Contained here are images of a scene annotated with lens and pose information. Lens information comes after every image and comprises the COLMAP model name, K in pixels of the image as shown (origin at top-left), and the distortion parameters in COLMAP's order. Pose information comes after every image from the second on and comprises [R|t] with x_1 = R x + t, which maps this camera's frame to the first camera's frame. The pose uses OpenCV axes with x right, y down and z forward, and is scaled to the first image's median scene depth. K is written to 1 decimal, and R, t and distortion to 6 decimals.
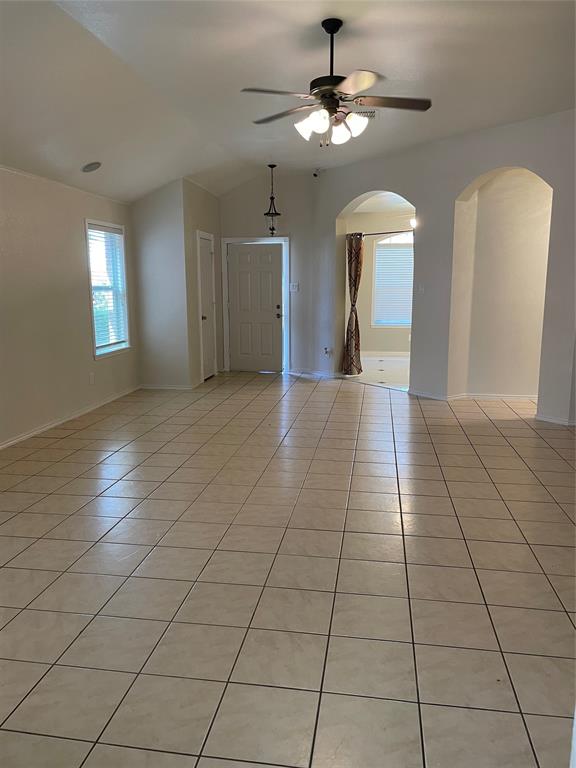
lens RADIAL K [[583.4, 0, 291.7], [0, 583.4, 381.7], [0, 0, 1]] dist [0.070066, -0.081860]
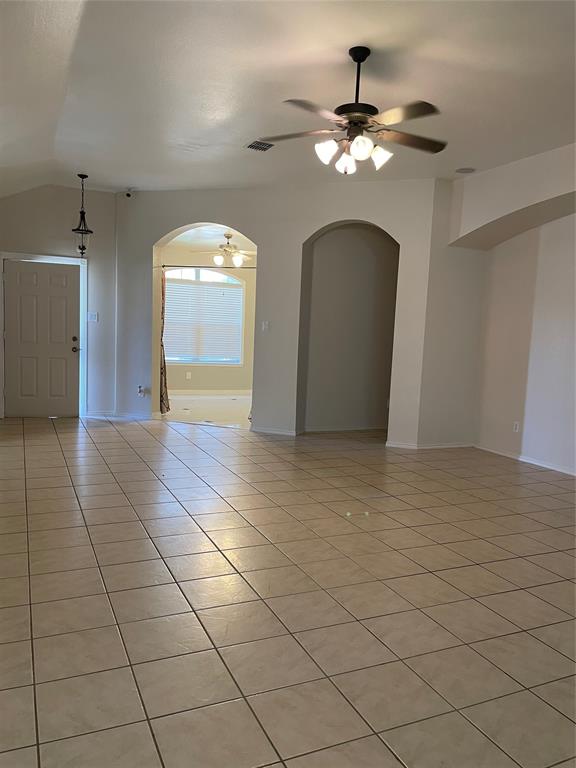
lens RADIAL K [[583.4, 0, 289.7], [0, 583.4, 386.5], [0, 0, 1]] dist [0.070066, -0.081860]
pose [[0.833575, -0.013300, 0.552246, -0.256938], [0.044134, 0.998118, -0.042578, -0.010146], [-0.550641, 0.059865, 0.832593, 0.132340]]
